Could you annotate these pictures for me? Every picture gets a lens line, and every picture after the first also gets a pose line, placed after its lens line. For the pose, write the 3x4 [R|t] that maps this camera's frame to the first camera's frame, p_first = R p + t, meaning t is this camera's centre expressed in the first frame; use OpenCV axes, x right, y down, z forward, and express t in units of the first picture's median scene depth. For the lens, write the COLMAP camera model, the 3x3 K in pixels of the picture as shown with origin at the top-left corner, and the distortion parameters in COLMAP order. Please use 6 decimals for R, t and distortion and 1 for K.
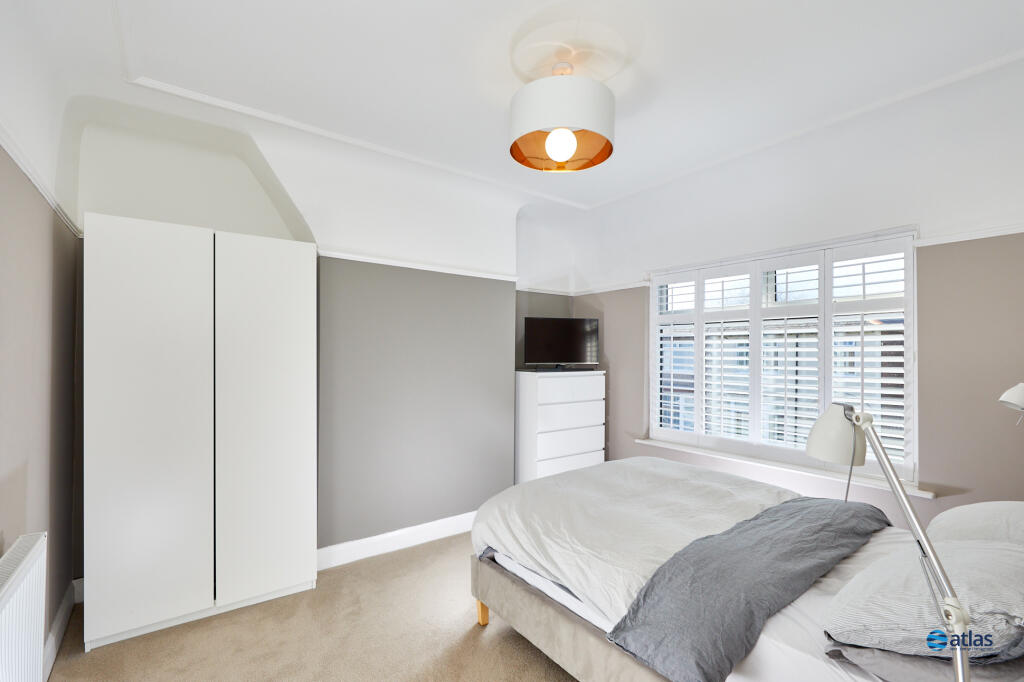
lens RADIAL K [[458.0, 0, 510.8], [0, 458.0, 369.1], [0, 0, 1]] dist [0.033732, 0.000081]
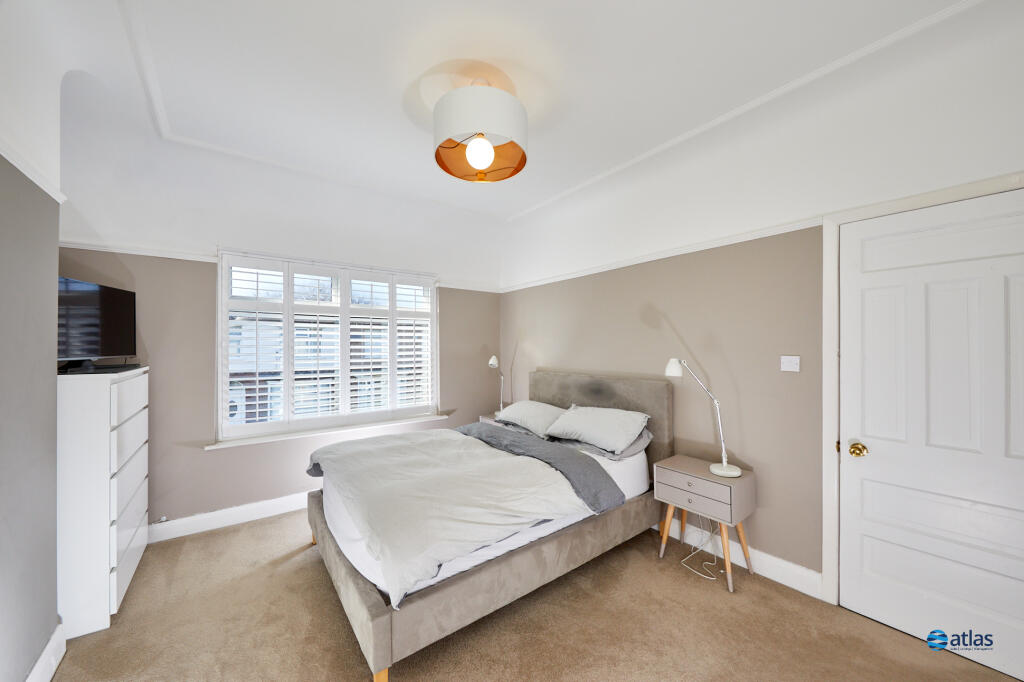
lens RADIAL K [[378.2, 0, 512.0], [0, 378.2, 341.0], [0, 0, 1]] dist [-0.000460, -0.000039]
pose [[-0.006813, 0.009659, 0.999930, -0.527104], [0.032114, 0.999440, -0.009436, -0.015988], [-0.999461, 0.032047, -0.007119, 0.593263]]
